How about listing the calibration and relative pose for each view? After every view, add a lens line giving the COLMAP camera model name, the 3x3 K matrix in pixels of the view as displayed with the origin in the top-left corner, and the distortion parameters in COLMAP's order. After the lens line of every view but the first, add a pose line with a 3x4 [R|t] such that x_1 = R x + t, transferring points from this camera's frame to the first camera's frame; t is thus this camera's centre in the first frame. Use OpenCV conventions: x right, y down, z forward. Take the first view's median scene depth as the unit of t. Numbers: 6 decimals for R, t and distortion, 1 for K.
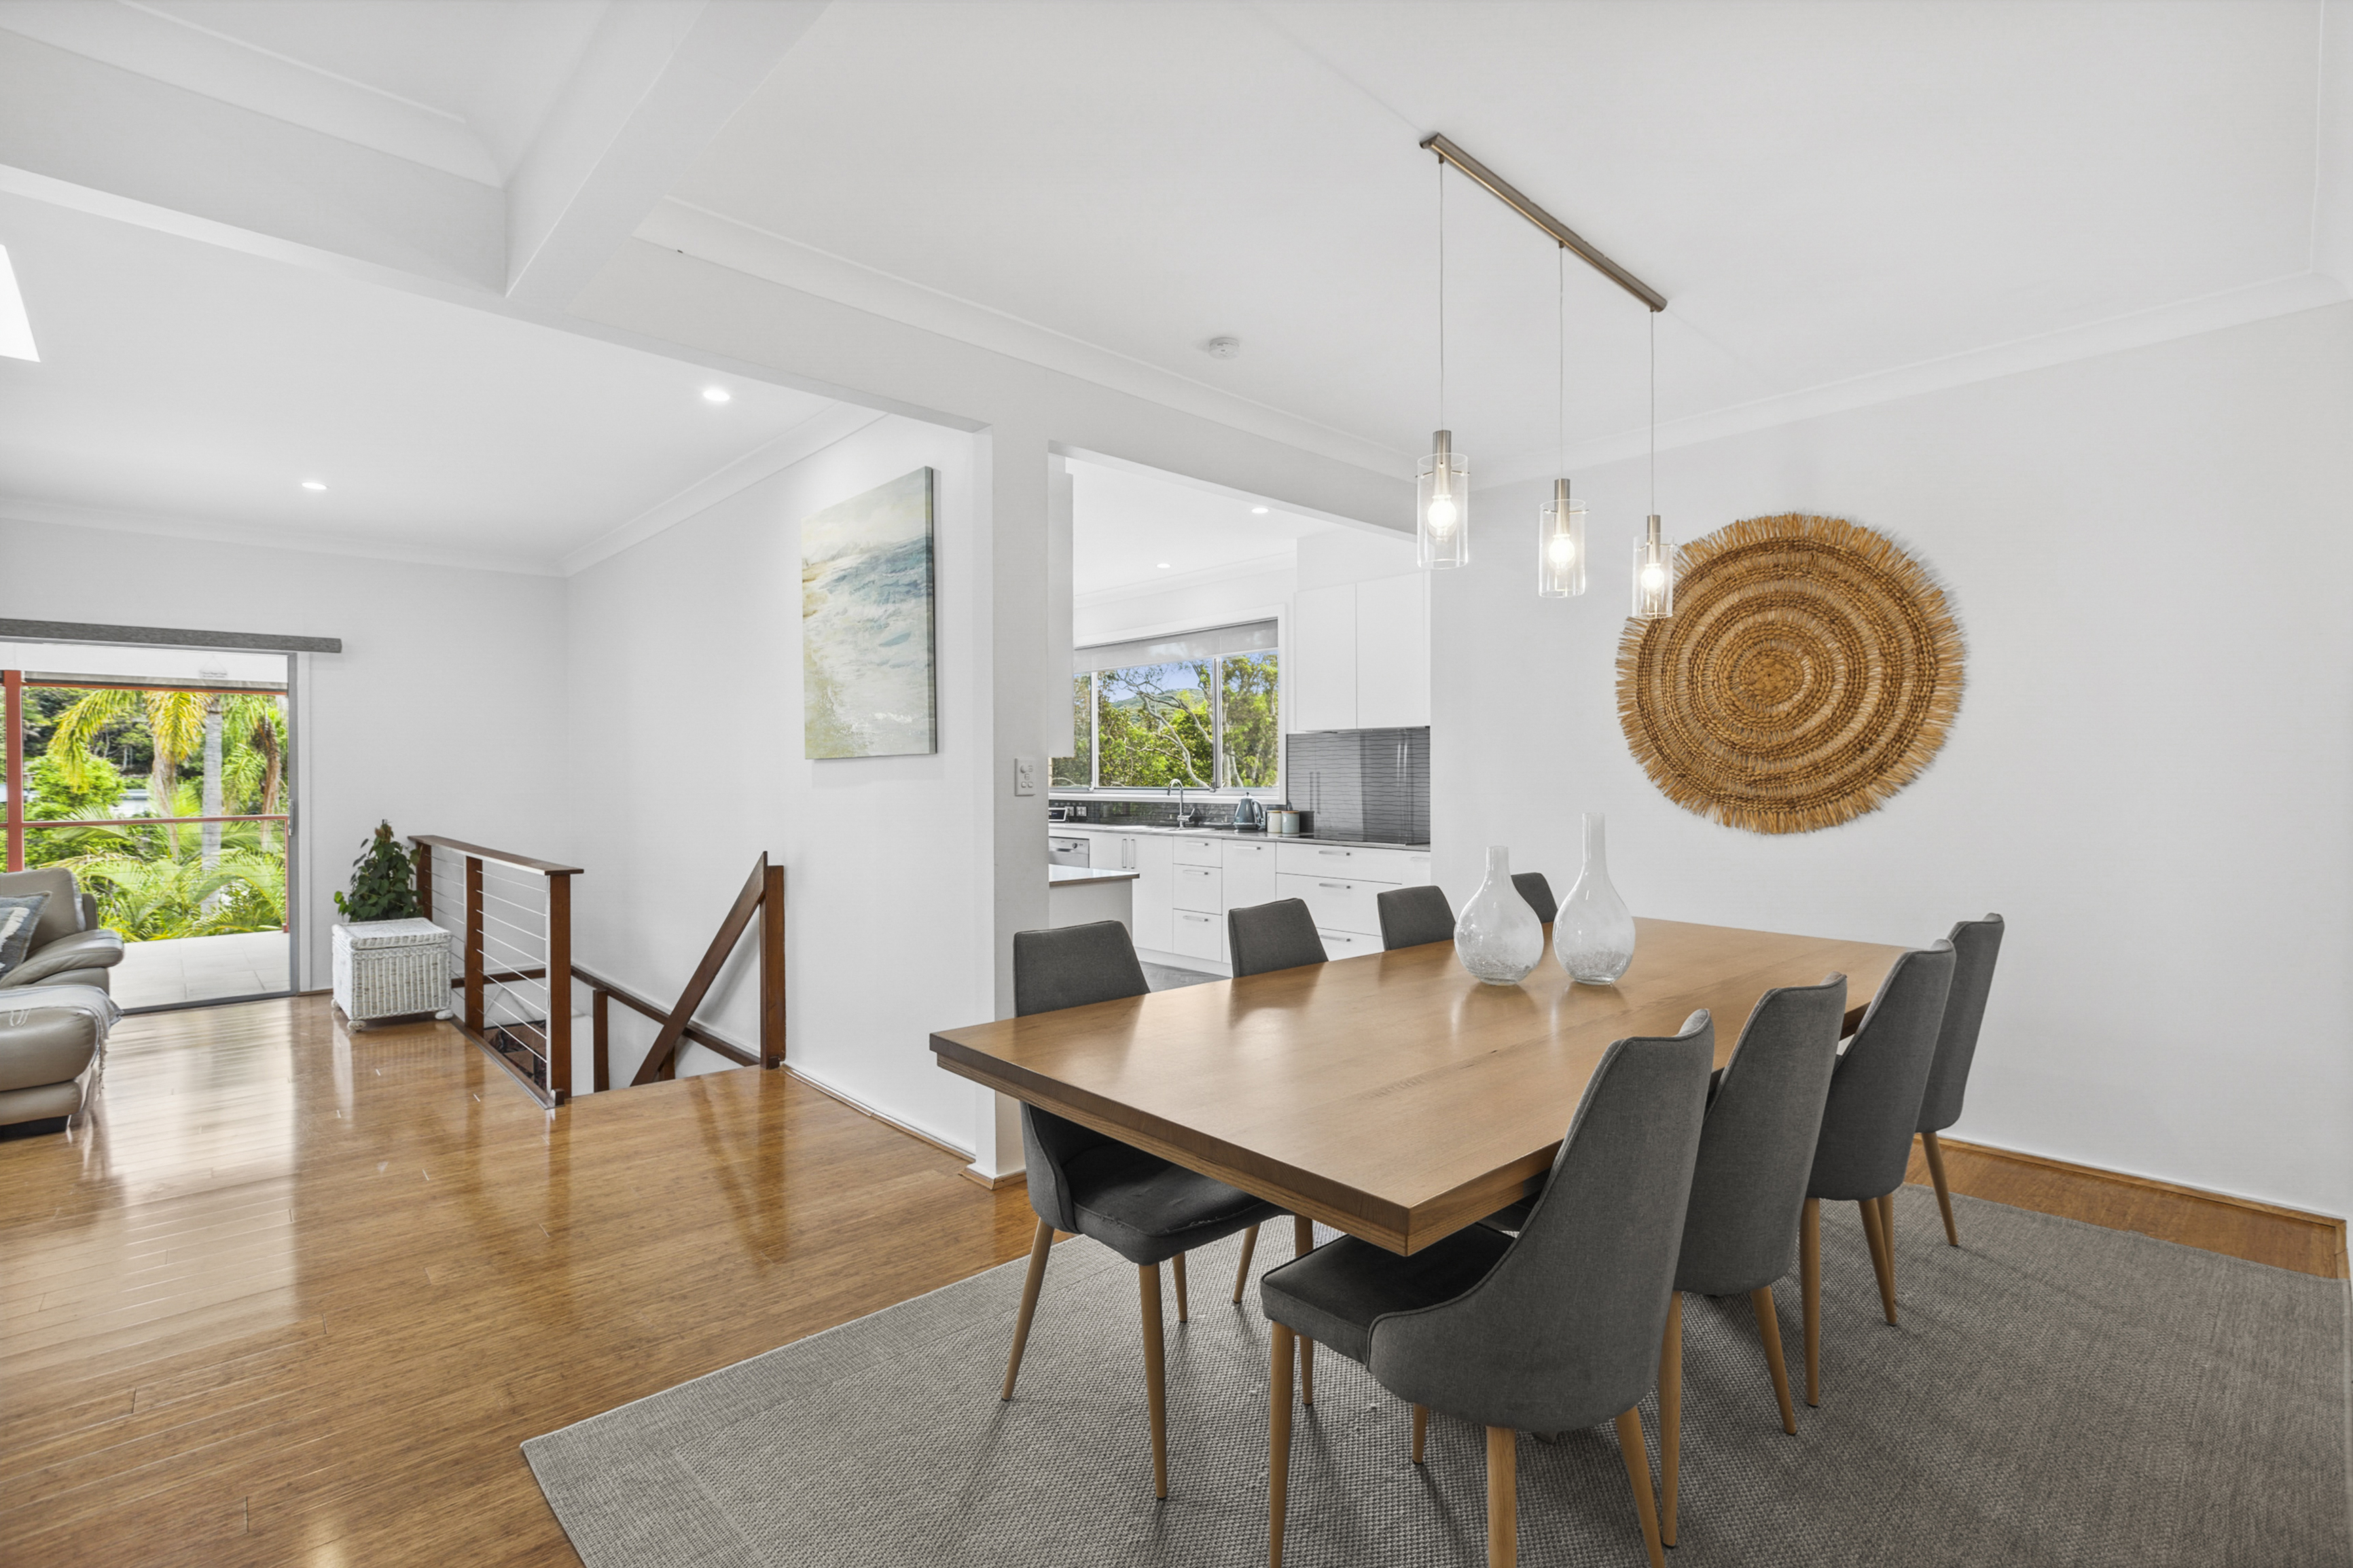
lens RADIAL K [[1068.3, 0, 1177.2], [0, 1068.3, 783.3], [0, 0, 1]] dist [-0.005707, -0.000649]
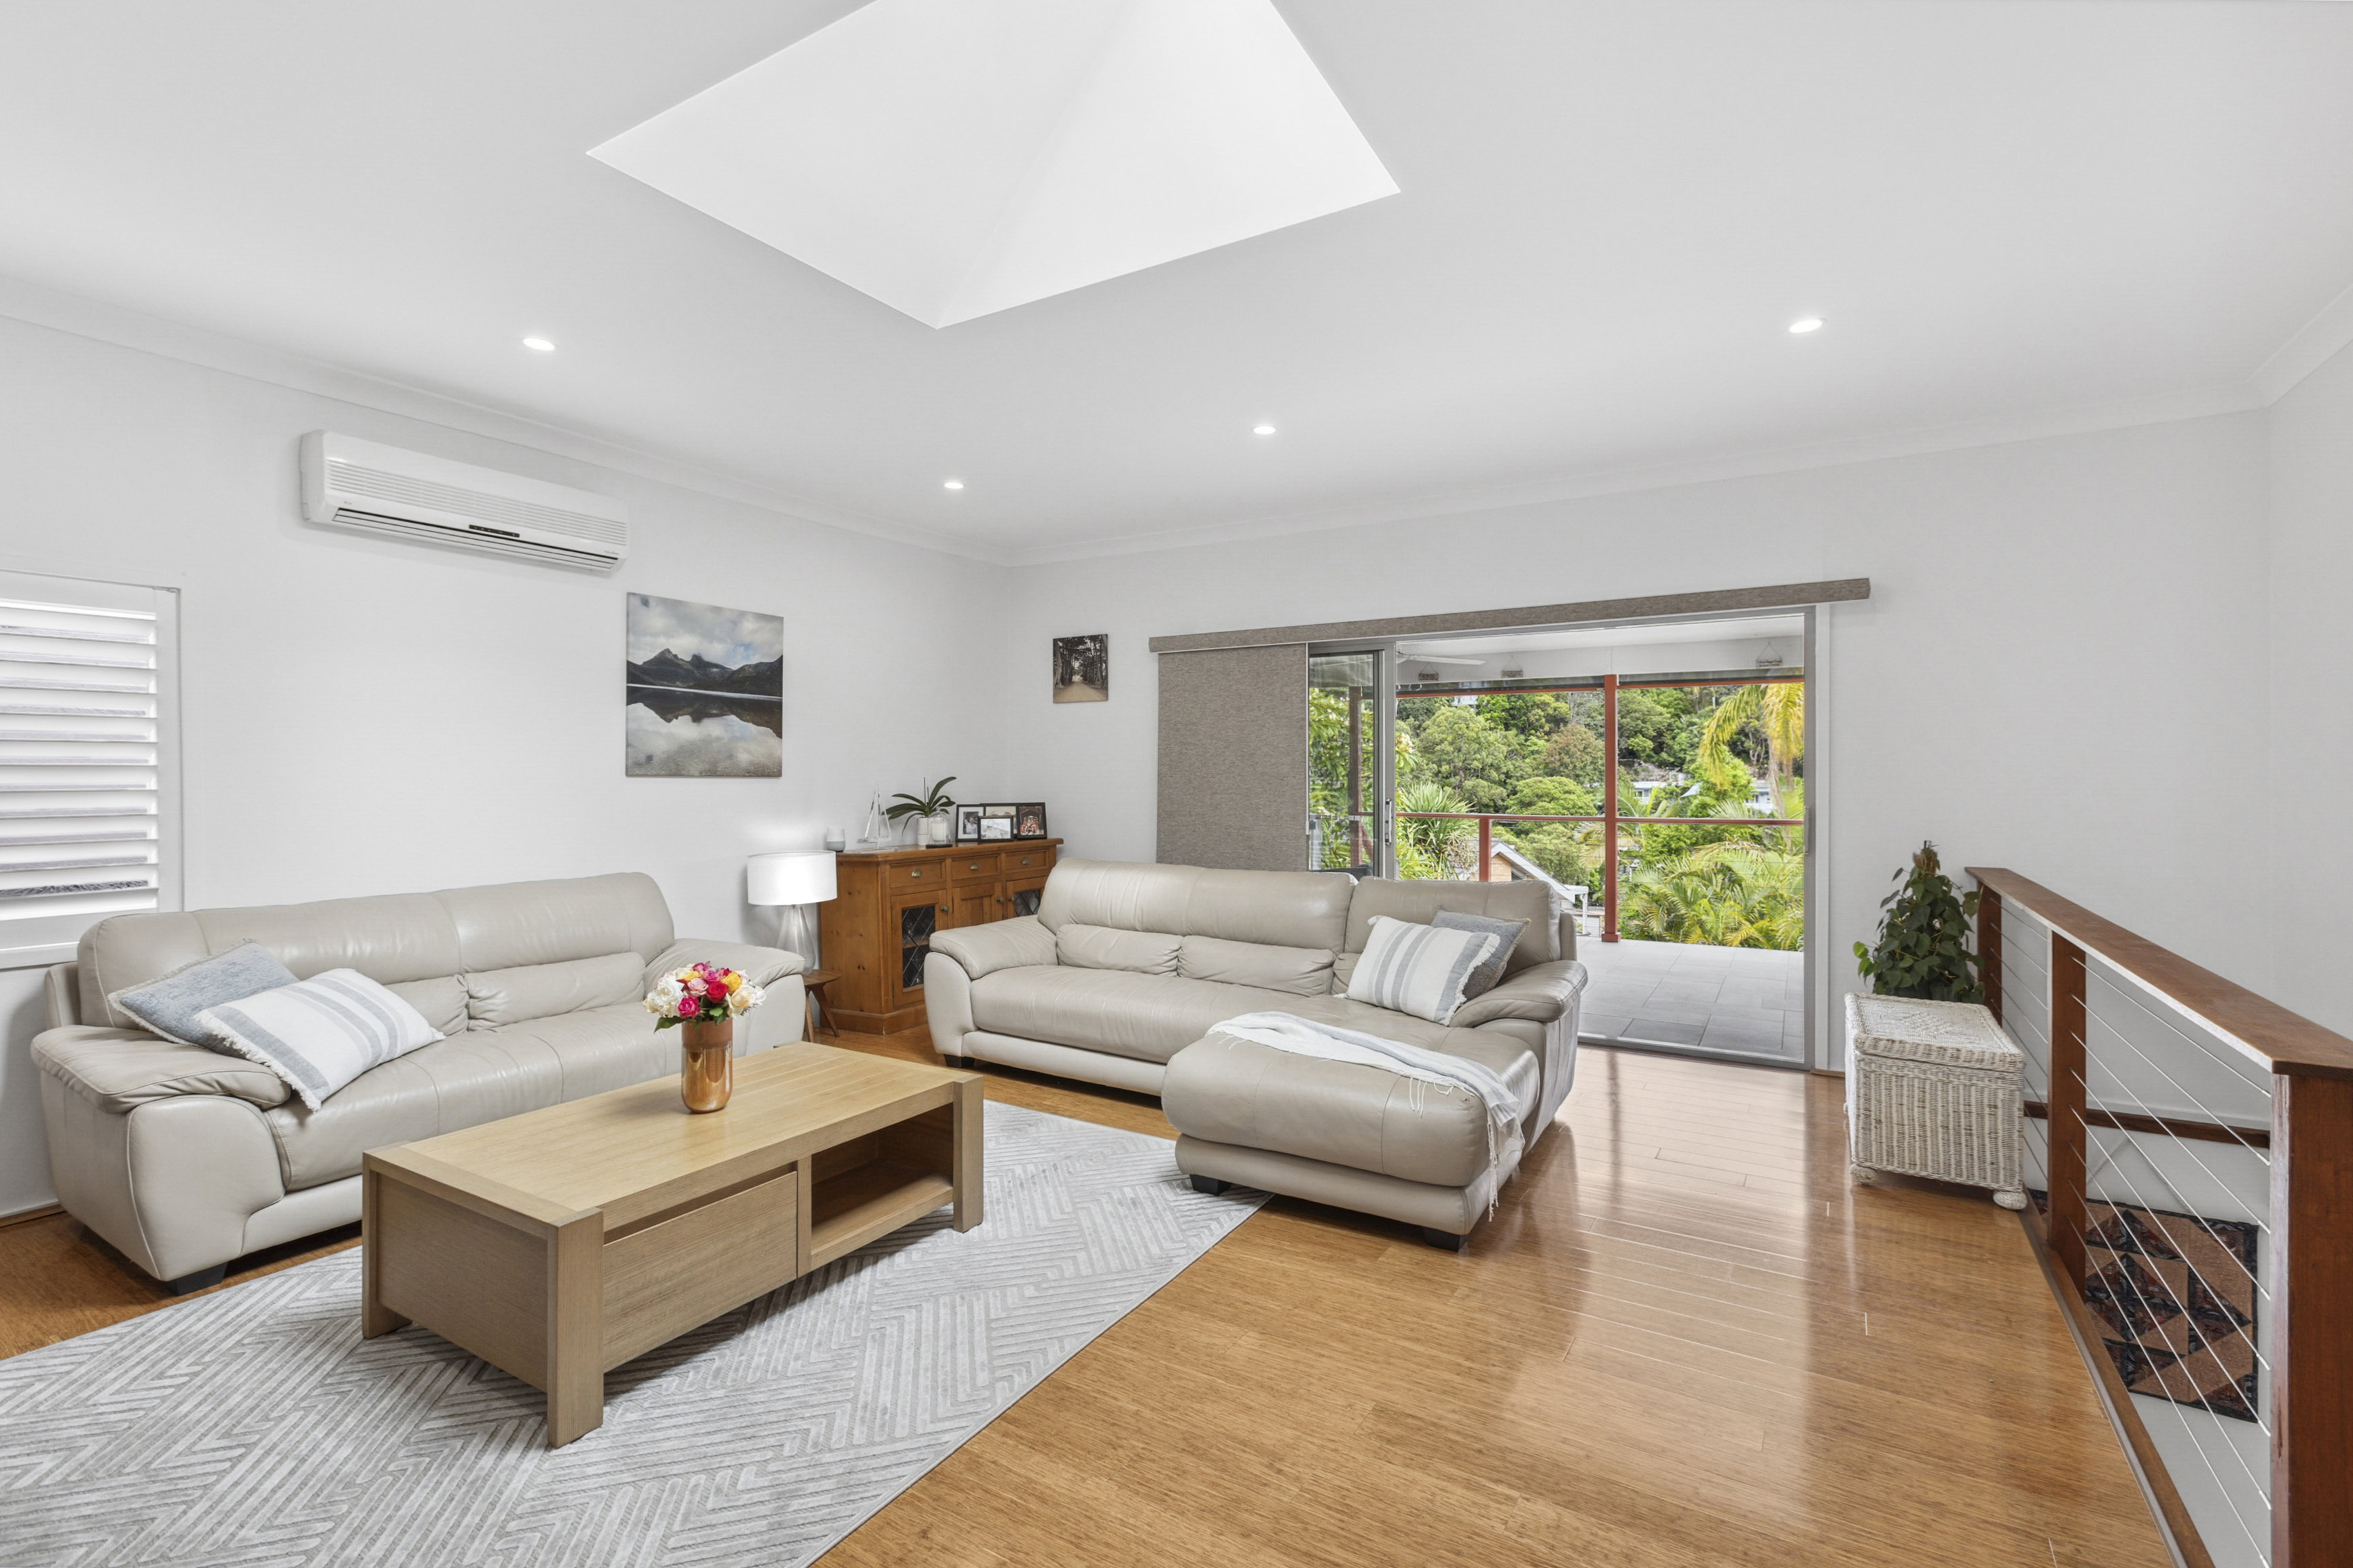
lens RADIAL K [[1068.3, 0, 1179.3], [0, 1068.3, 778.0], [0, 0, 1]] dist [-0.005707, -0.000649]
pose [[0.275825, 0.003887, -0.961200, -0.243412], [-0.007964, 0.999967, 0.001758, -0.002185], [0.961175, 0.007170, 0.275847, 0.379840]]
